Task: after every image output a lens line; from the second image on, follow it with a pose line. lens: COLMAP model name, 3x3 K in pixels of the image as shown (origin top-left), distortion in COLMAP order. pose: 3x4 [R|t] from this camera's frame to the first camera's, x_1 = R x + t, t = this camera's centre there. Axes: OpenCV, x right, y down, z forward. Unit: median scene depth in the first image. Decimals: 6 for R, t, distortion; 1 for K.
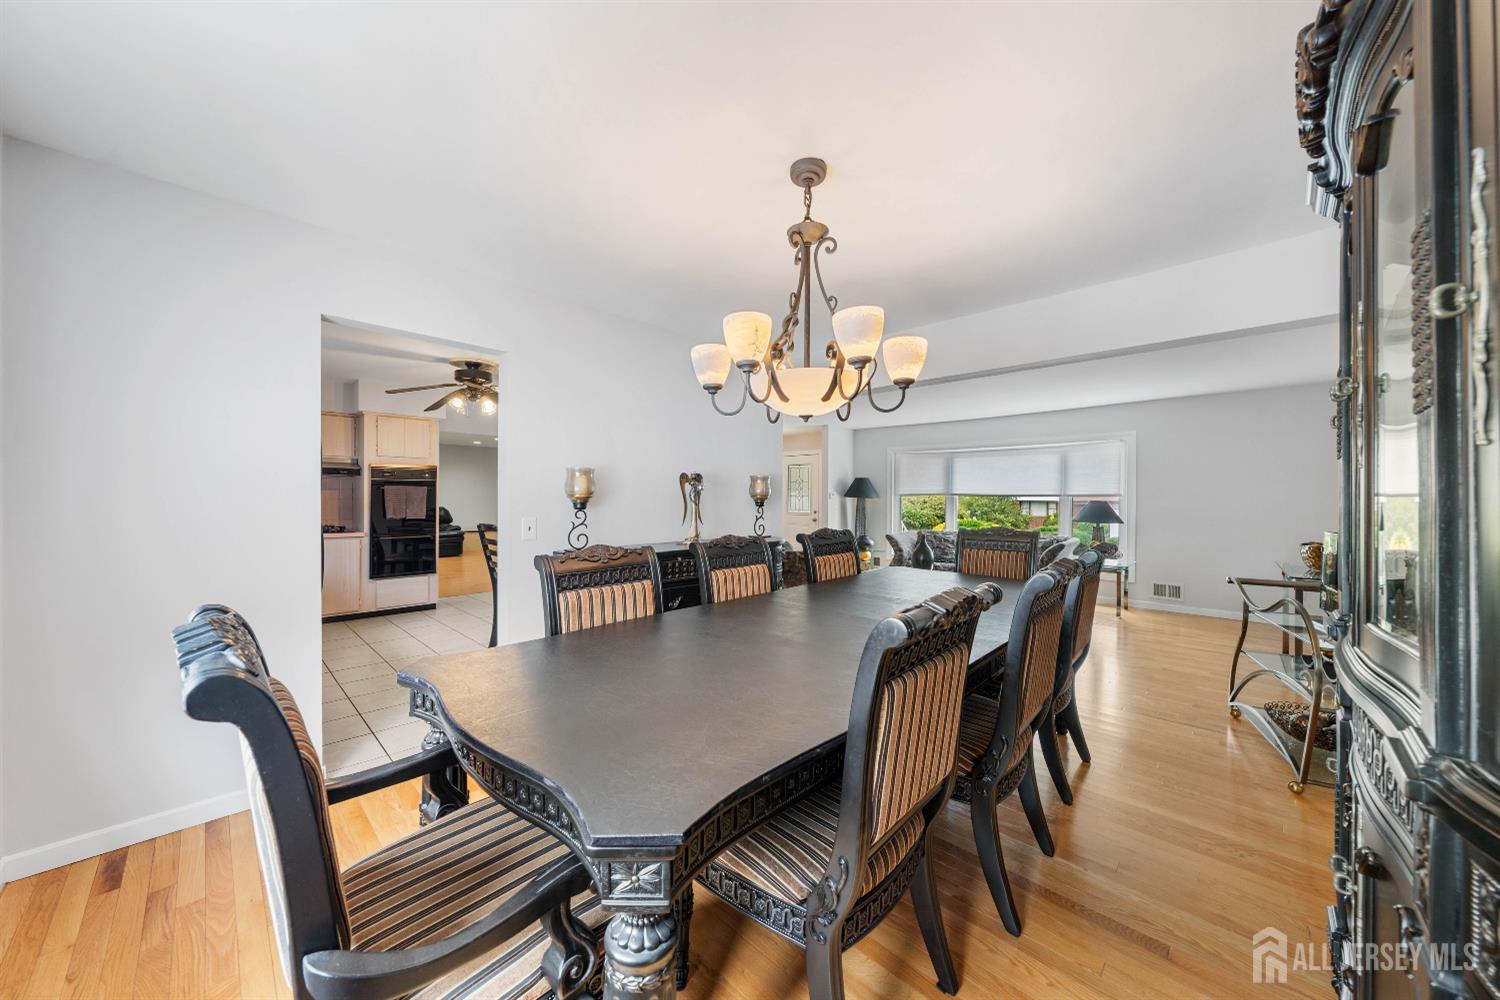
lens RADIAL K [[520.1, 0, 744.0], [0, 520.1, 498.2], [0, 0, 1]] dist [0.000227, -0.000097]
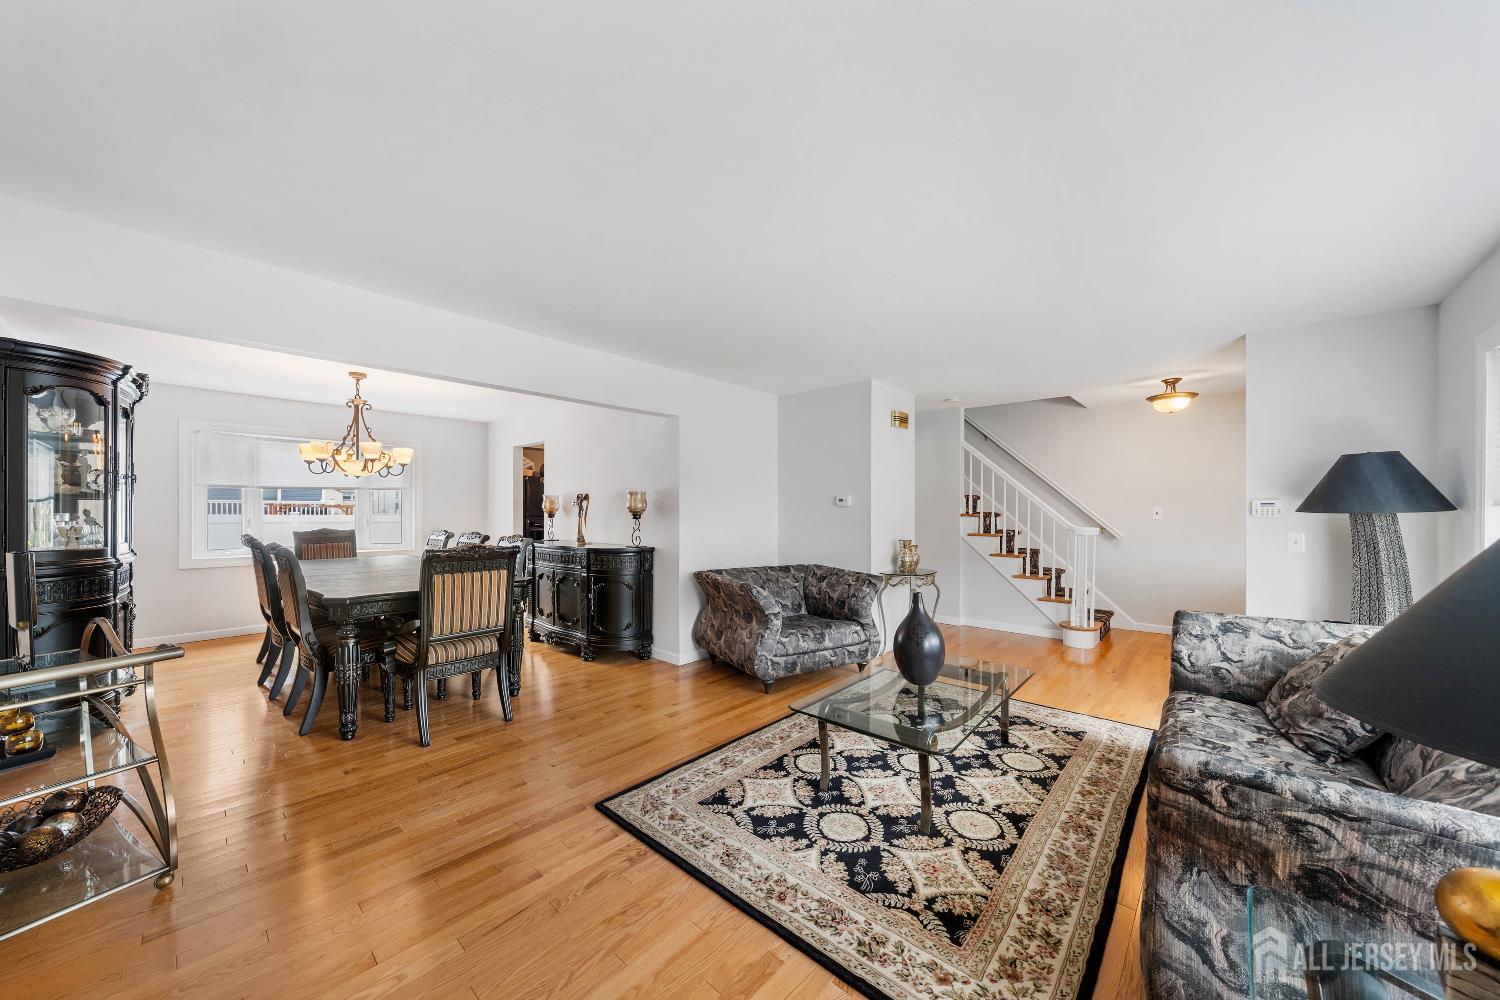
lens RADIAL K [[520.1, 0, 737.1], [0, 520.1, 510.8], [0, 0, 1]] dist [0.000227, -0.000097]
pose [[0.030500, -0.007019, -0.999510, 0.788210], [-0.003771, 0.999967, -0.007137, 0.004018], [0.999528, 0.003987, 0.030473, 0.820301]]
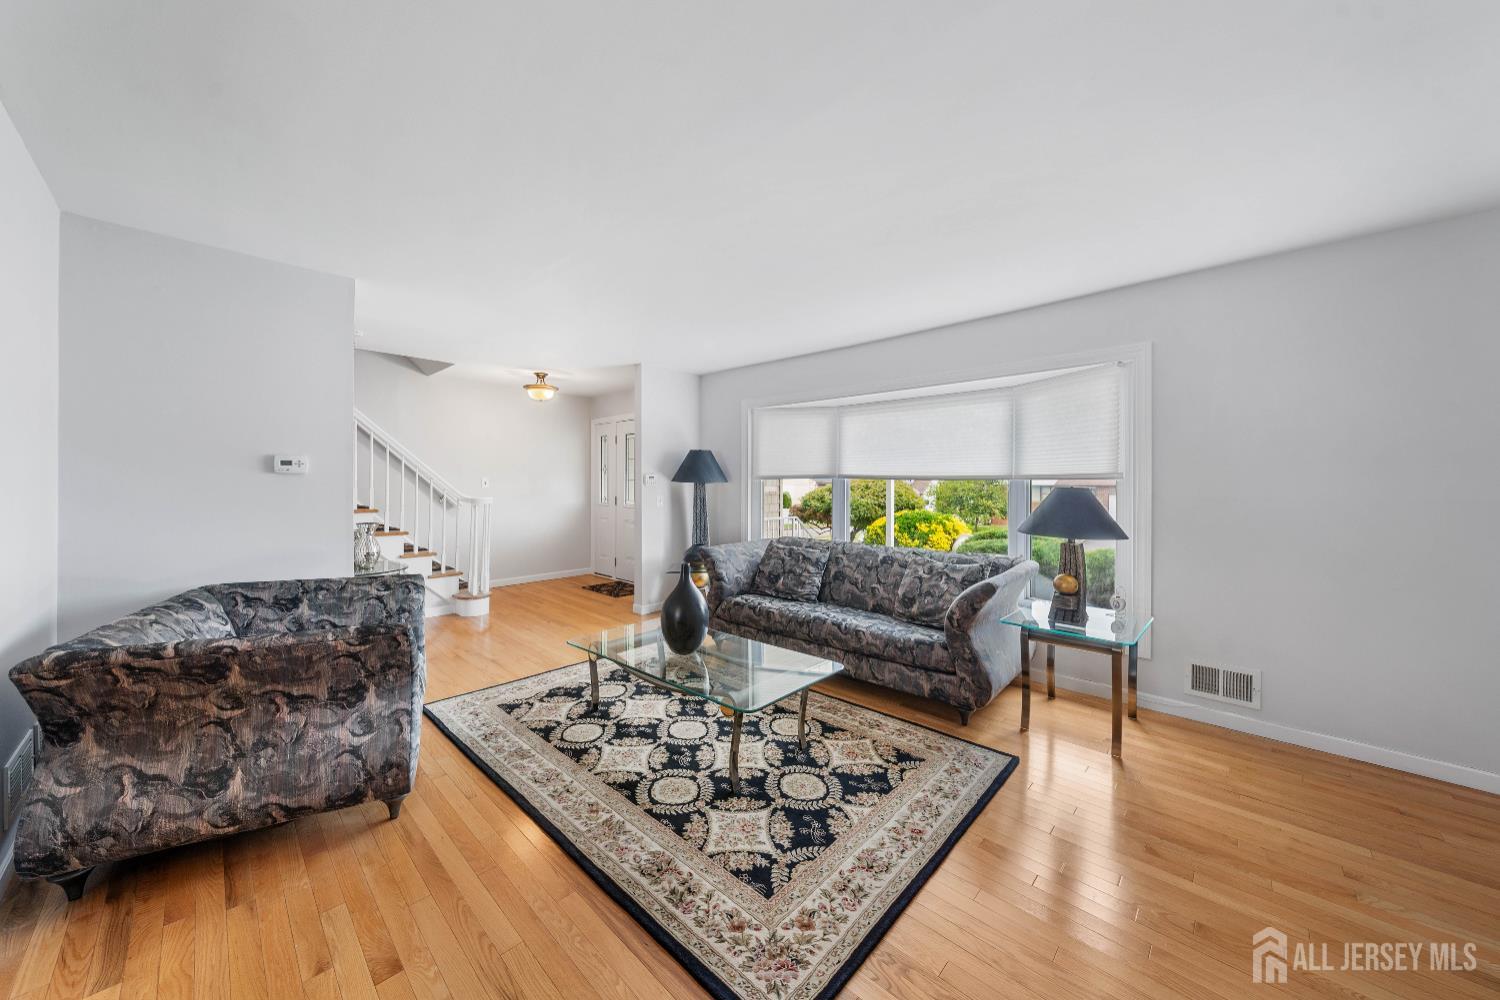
lens RADIAL K [[520.1, 0, 744.9], [0, 520.1, 484.3], [0, 0, 1]] dist [0.000227, -0.000097]
pose [[0.999954, -0.003480, 0.008973, 0.374493], [0.003461, 0.999992, 0.002123, 0.000706], [-0.008980, -0.002092, 0.999957, 0.524046]]
